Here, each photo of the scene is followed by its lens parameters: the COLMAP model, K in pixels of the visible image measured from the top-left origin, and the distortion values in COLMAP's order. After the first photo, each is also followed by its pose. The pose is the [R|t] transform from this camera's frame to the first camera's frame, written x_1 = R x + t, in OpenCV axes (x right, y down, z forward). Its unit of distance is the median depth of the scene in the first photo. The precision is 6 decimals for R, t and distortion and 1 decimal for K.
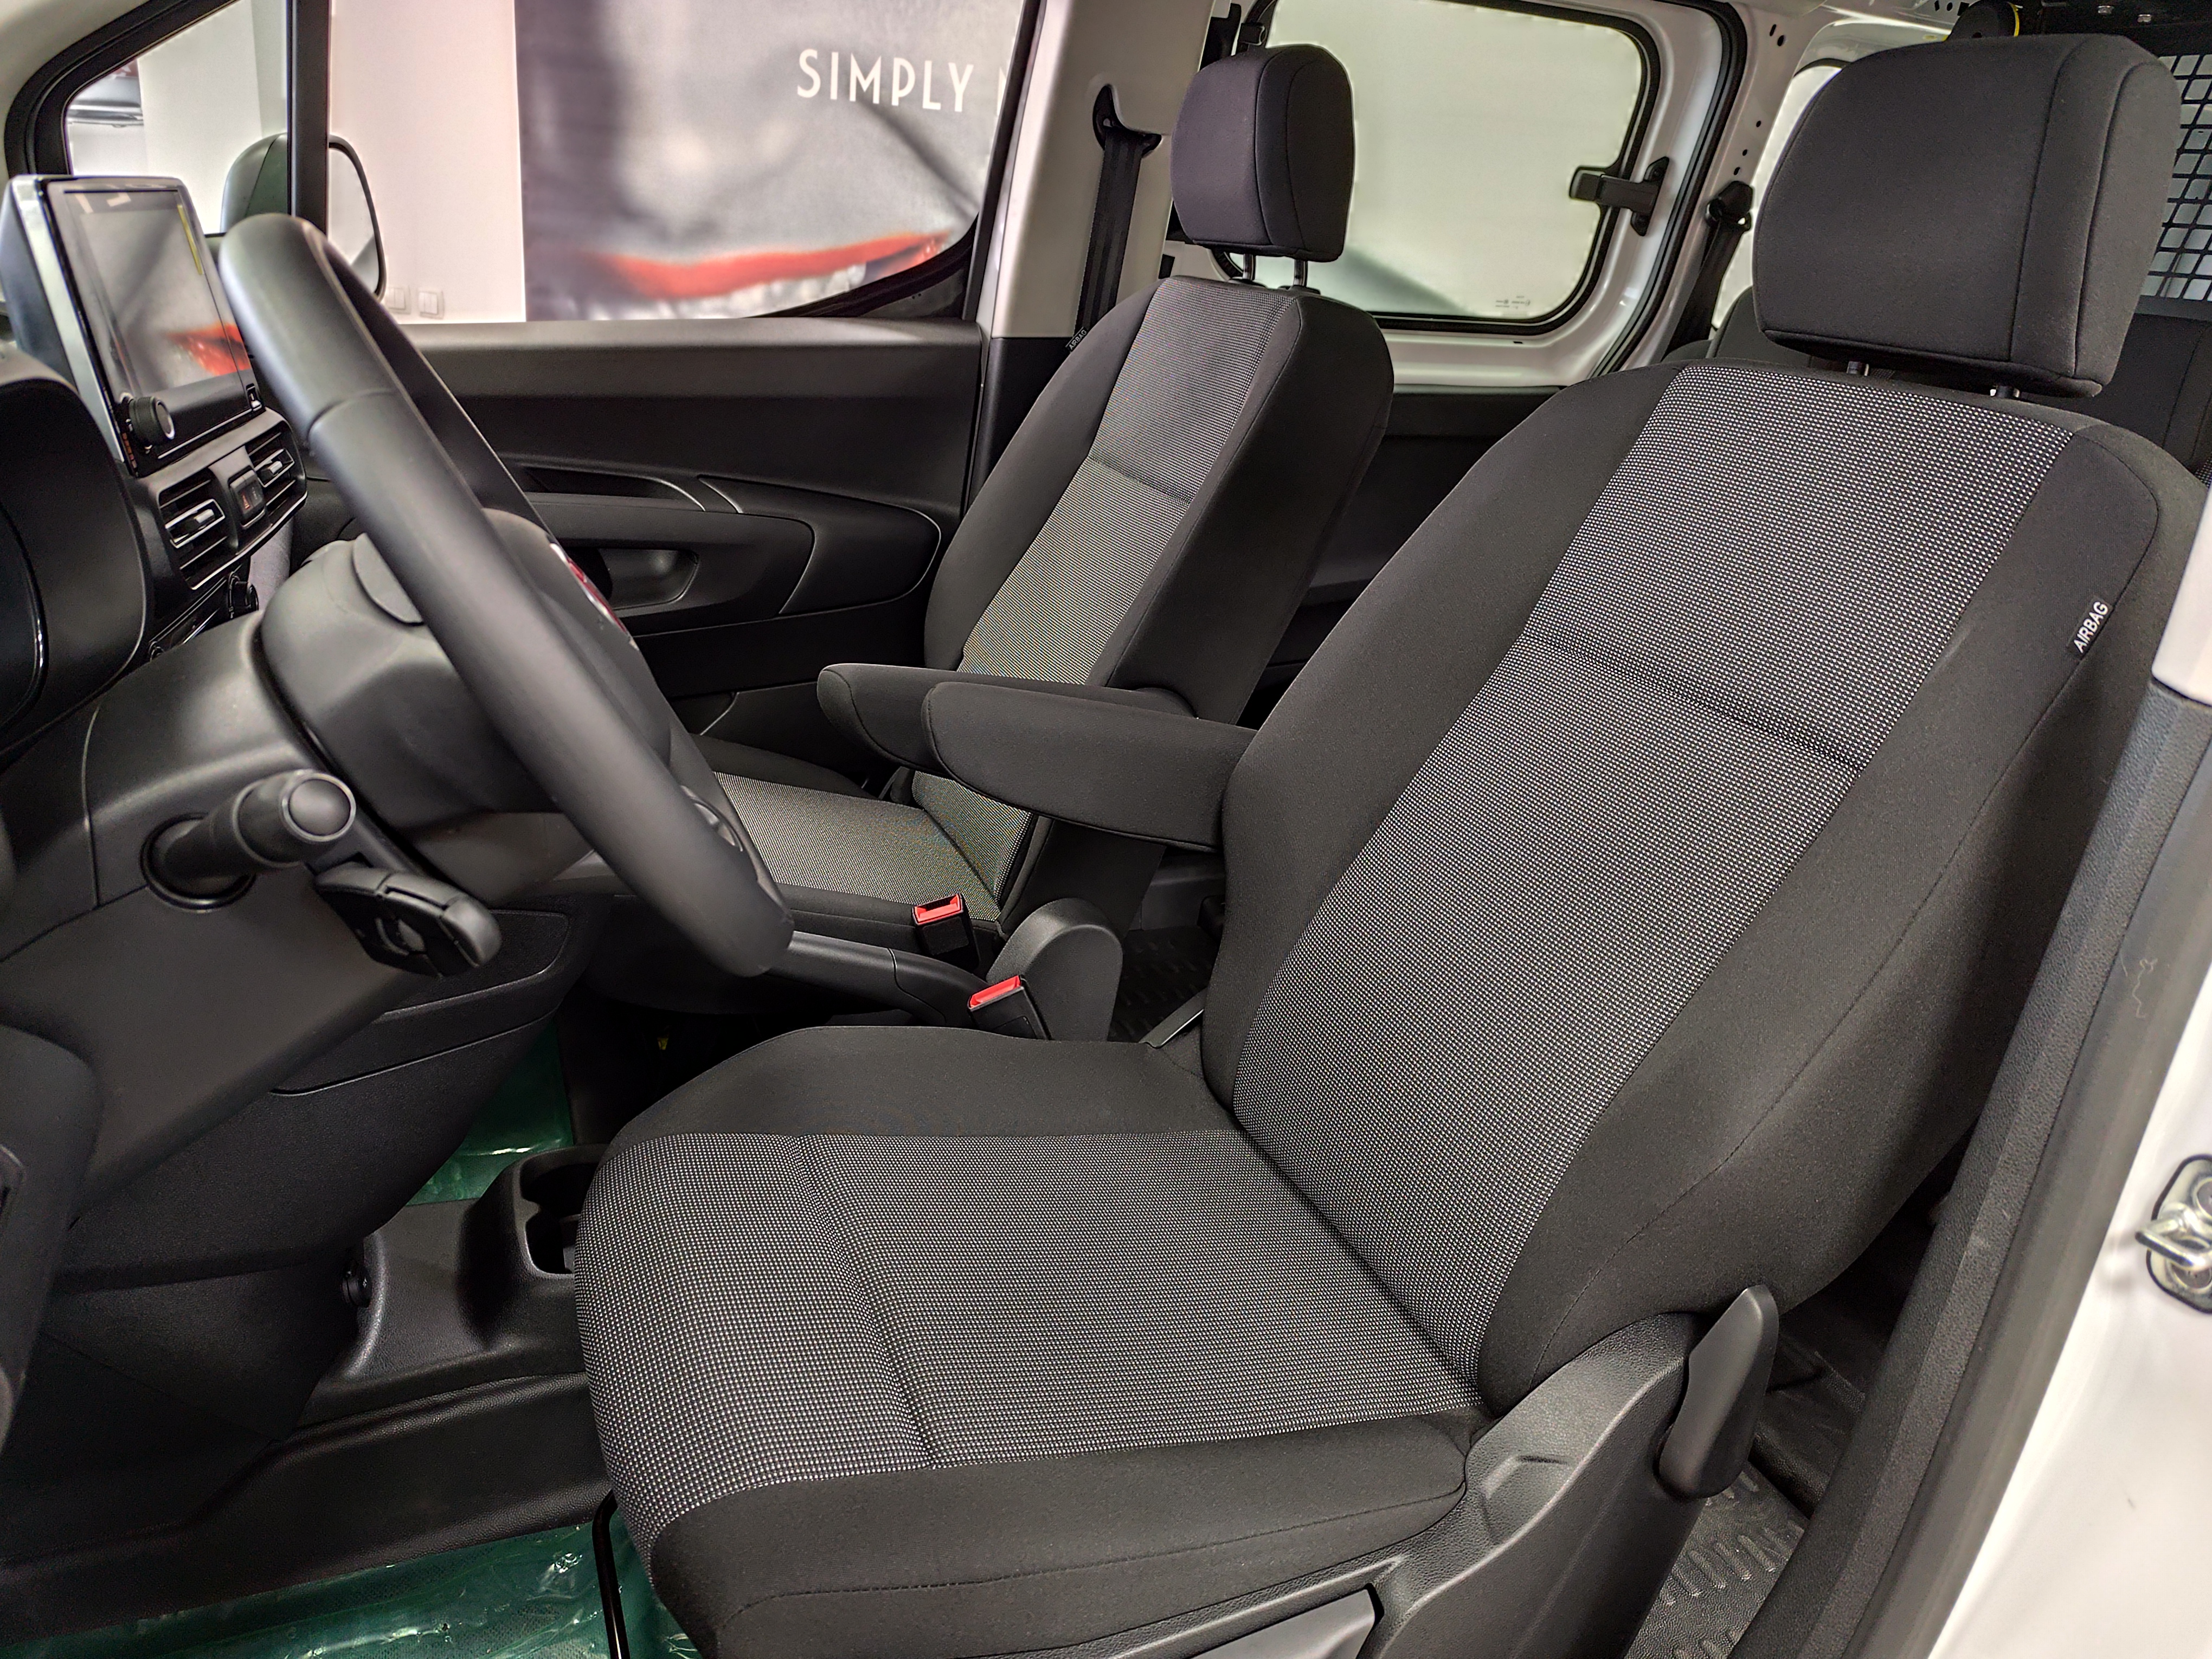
lens RADIAL K [[1525.7, 0, 1106.0], [0, 1525.7, 829.5], [0, 0, 1]] dist [0.001402, -0.003983]
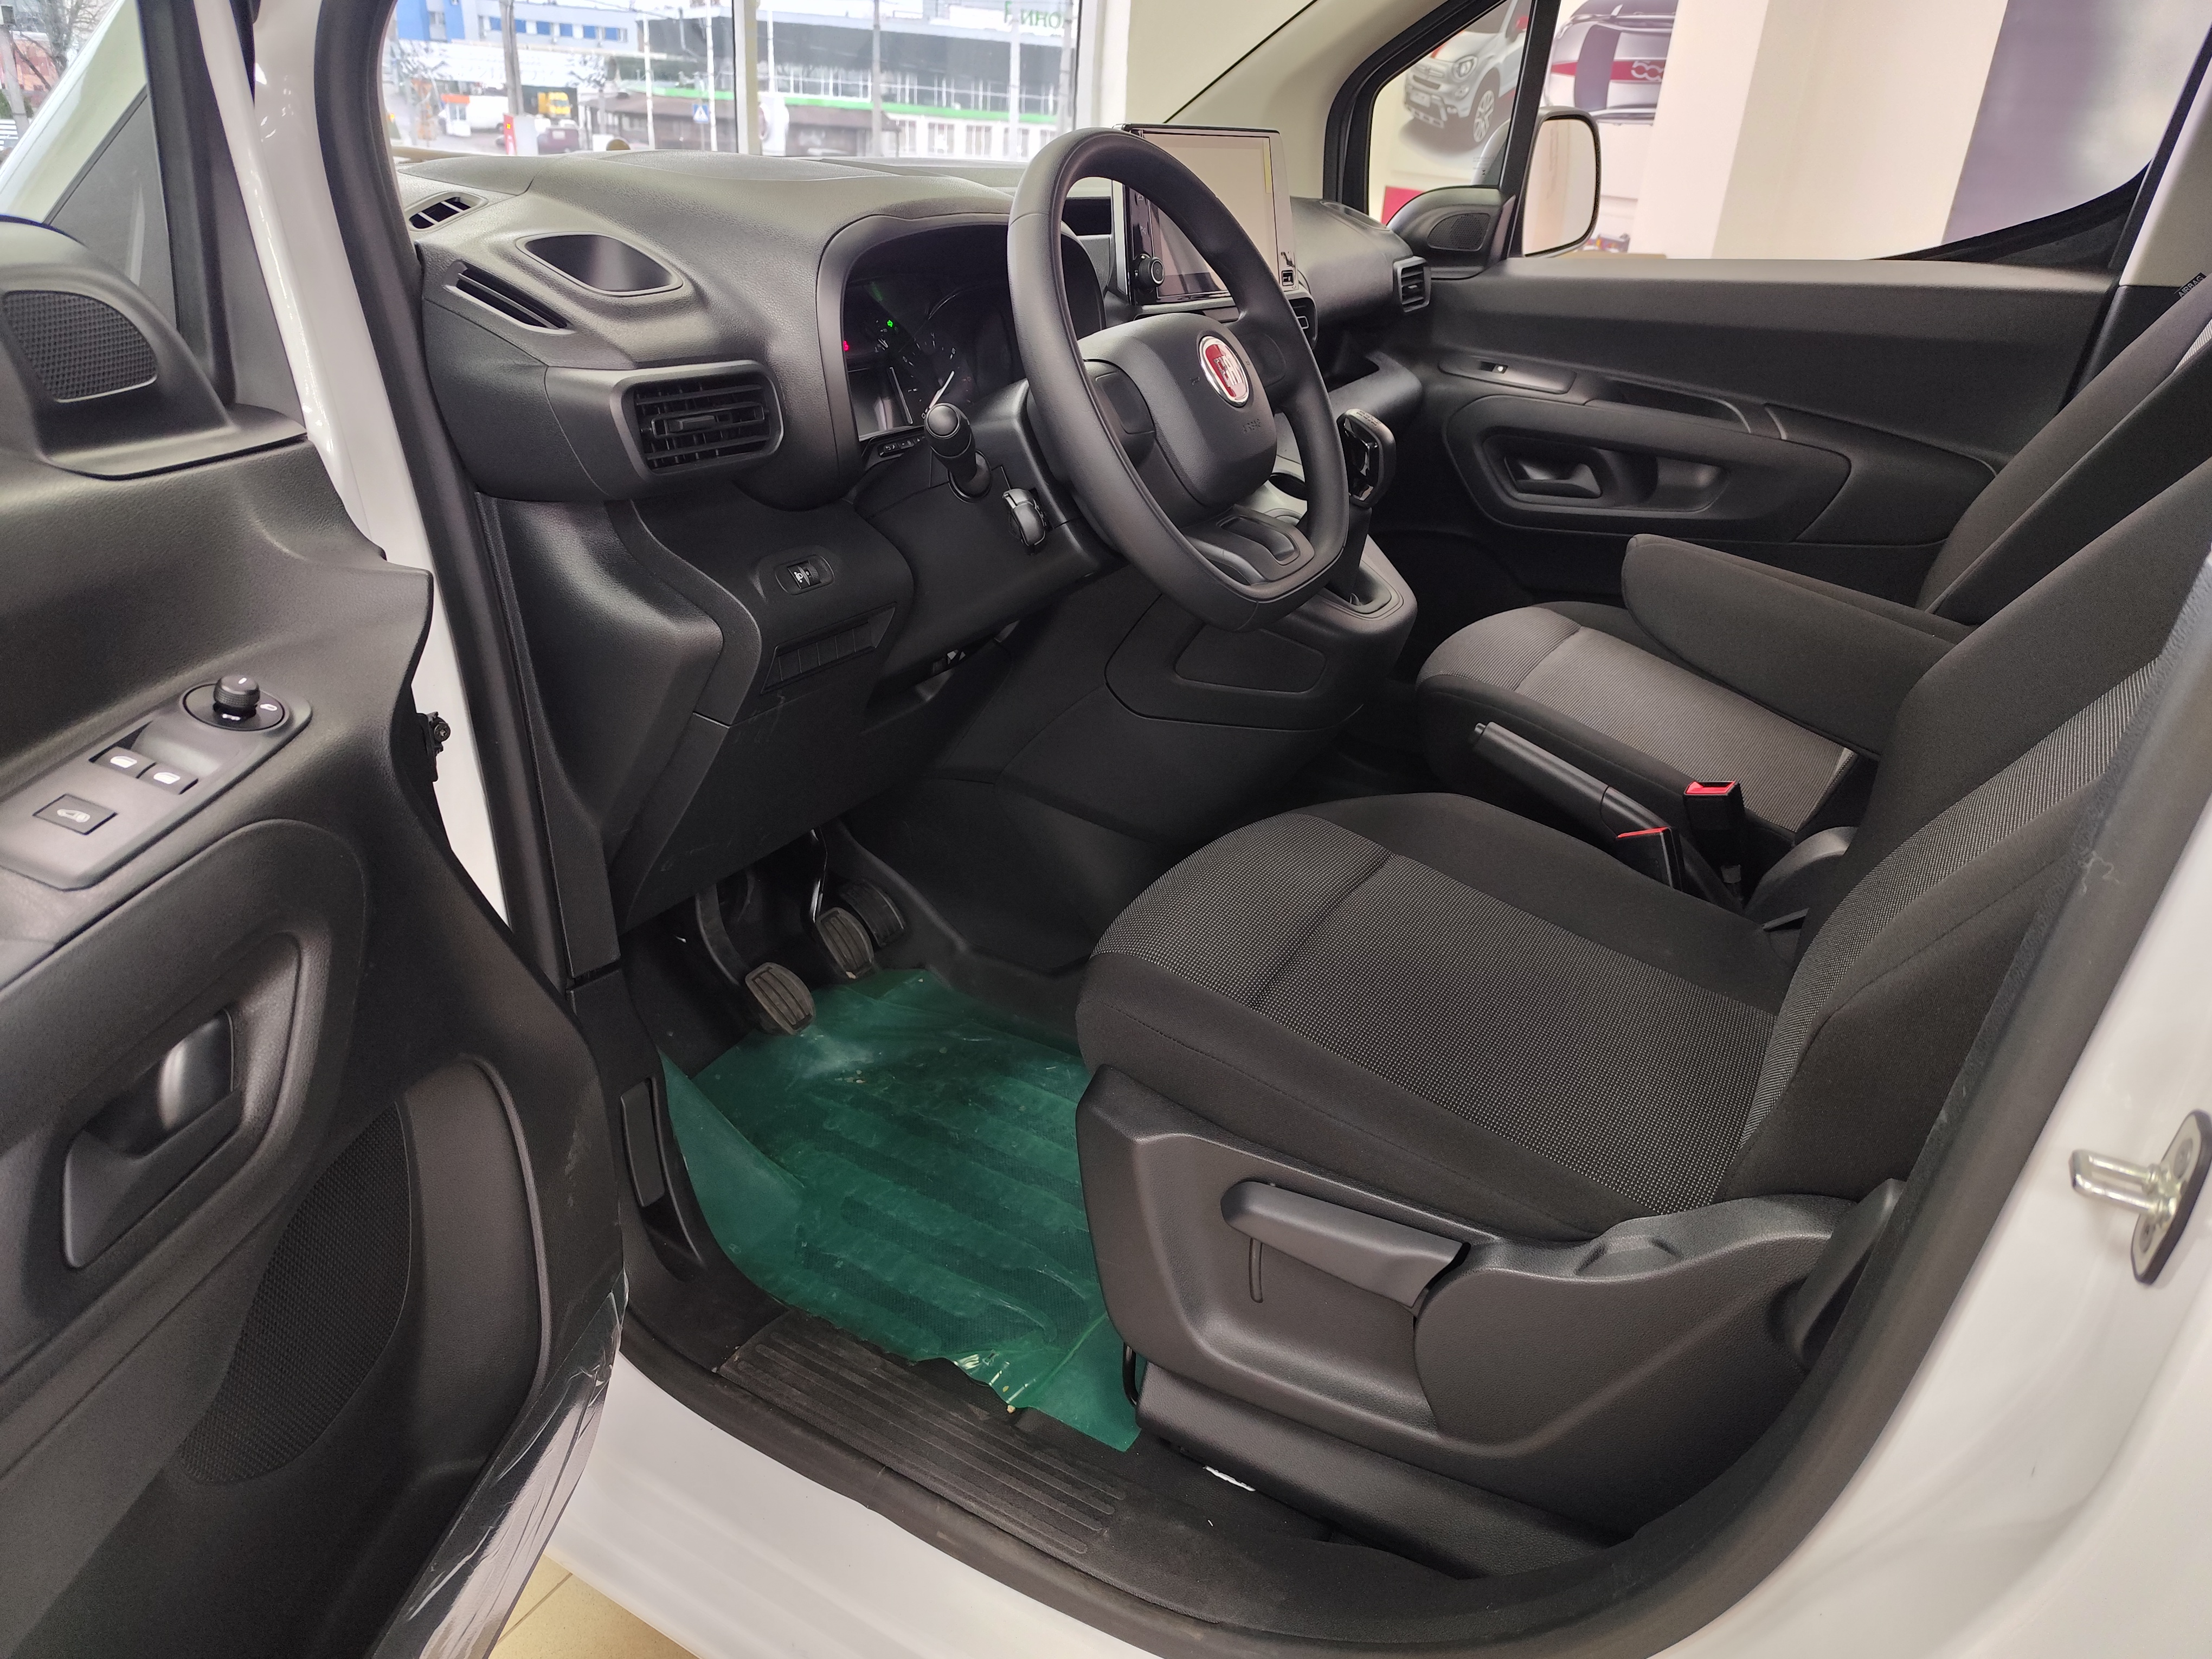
lens RADIAL K [[1525.7, 0, 1106.0], [0, 1525.7, 829.5], [0, 0, 1]] dist [0.001402, -0.003983]
pose [[0.604981, 0.285246, -0.743393, 0.347300], [-0.285949, 0.949179, 0.131499, 0.047837], [0.743123, 0.133018, 0.655801, -0.020962]]
